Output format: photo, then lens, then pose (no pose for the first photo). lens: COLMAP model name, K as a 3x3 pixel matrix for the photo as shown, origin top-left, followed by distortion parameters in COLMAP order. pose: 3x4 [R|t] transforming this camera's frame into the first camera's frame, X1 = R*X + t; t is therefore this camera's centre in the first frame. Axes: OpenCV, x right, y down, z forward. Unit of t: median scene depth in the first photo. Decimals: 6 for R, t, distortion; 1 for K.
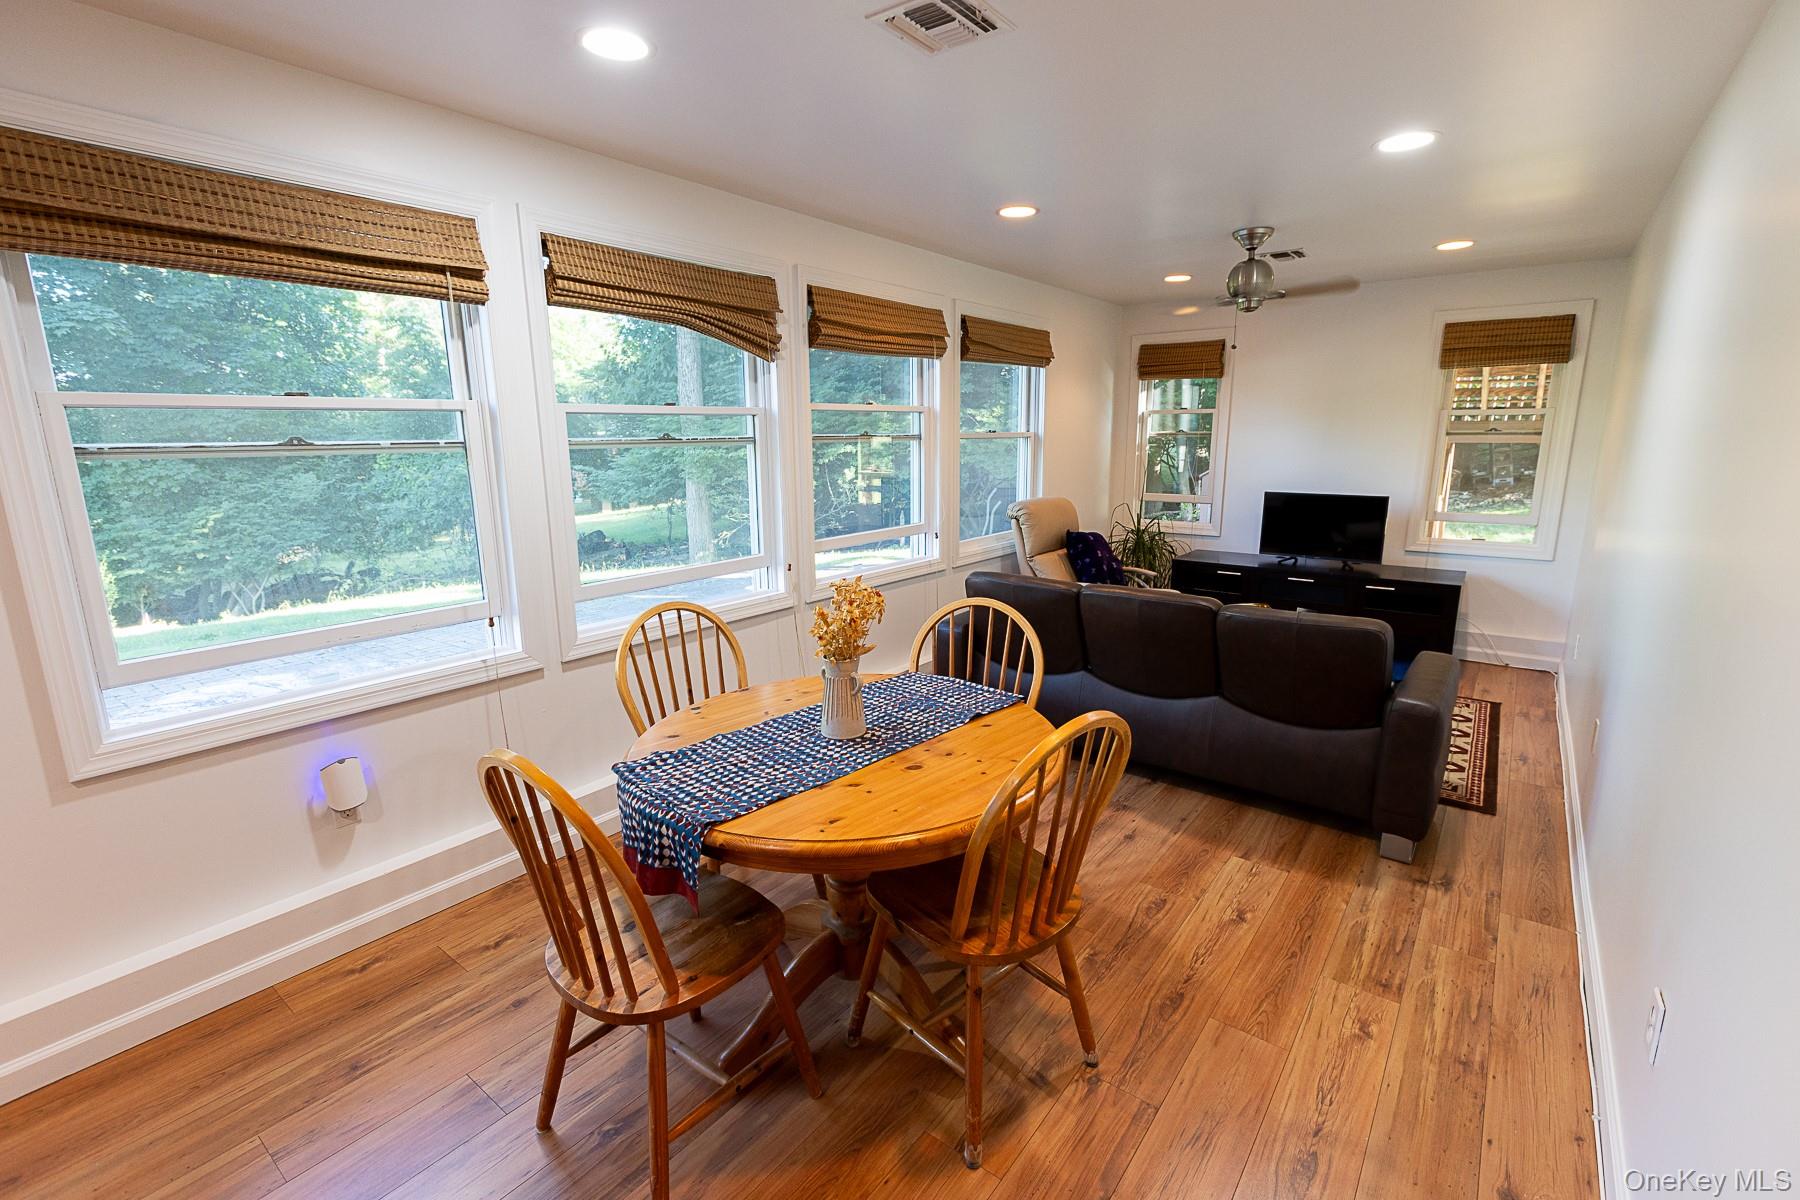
lens RADIAL K [[807.0, 0, 899.6], [0, 807.0, 598.6], [0, 0, 1]] dist [0.001949, 0.001190]
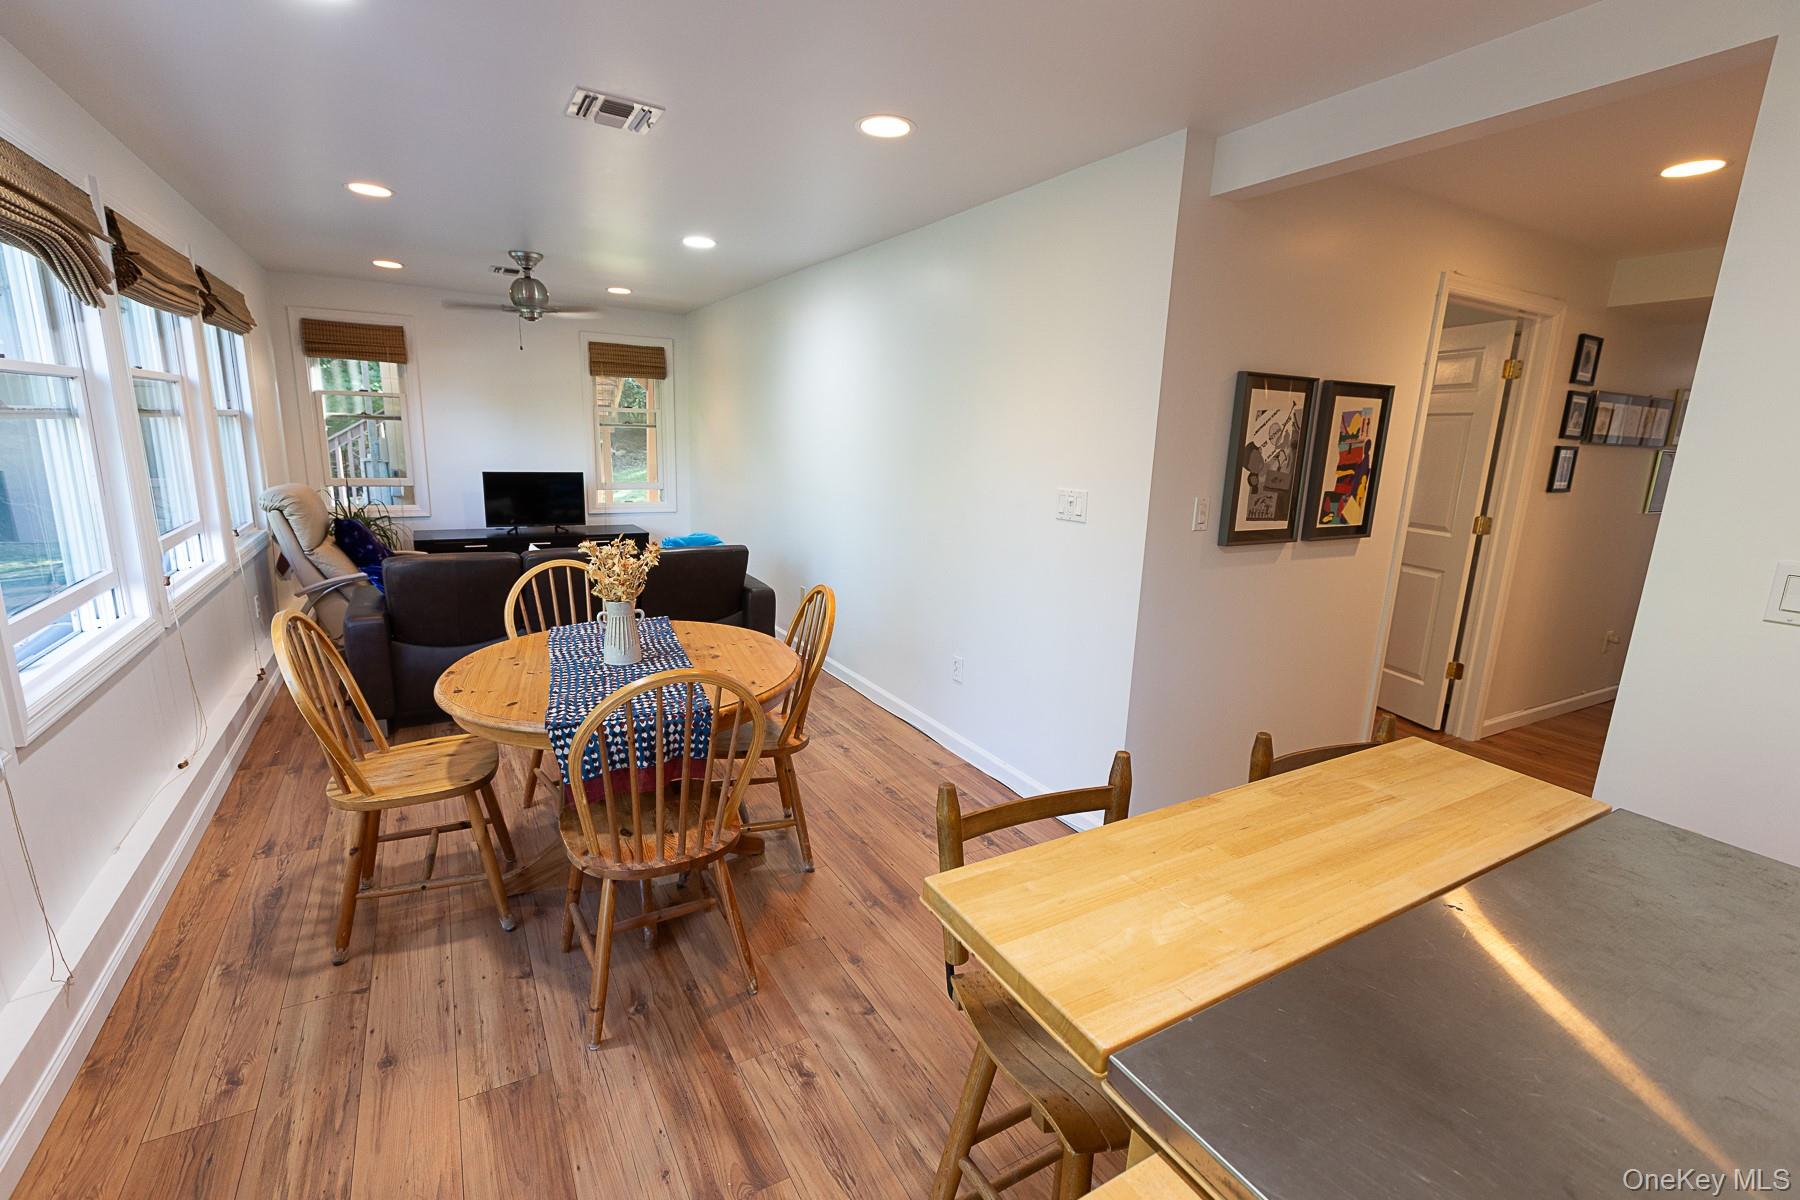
lens RADIAL K [[807.0, 0, 901.0], [0, 807.0, 601.8], [0, 0, 1]] dist [0.001949, 0.001190]
pose [[0.373941, -0.174466, 0.910895, -0.428652], [0.154787, 0.980112, 0.124180, -0.005116], [-0.914445, 0.094558, 0.393509, 0.045498]]
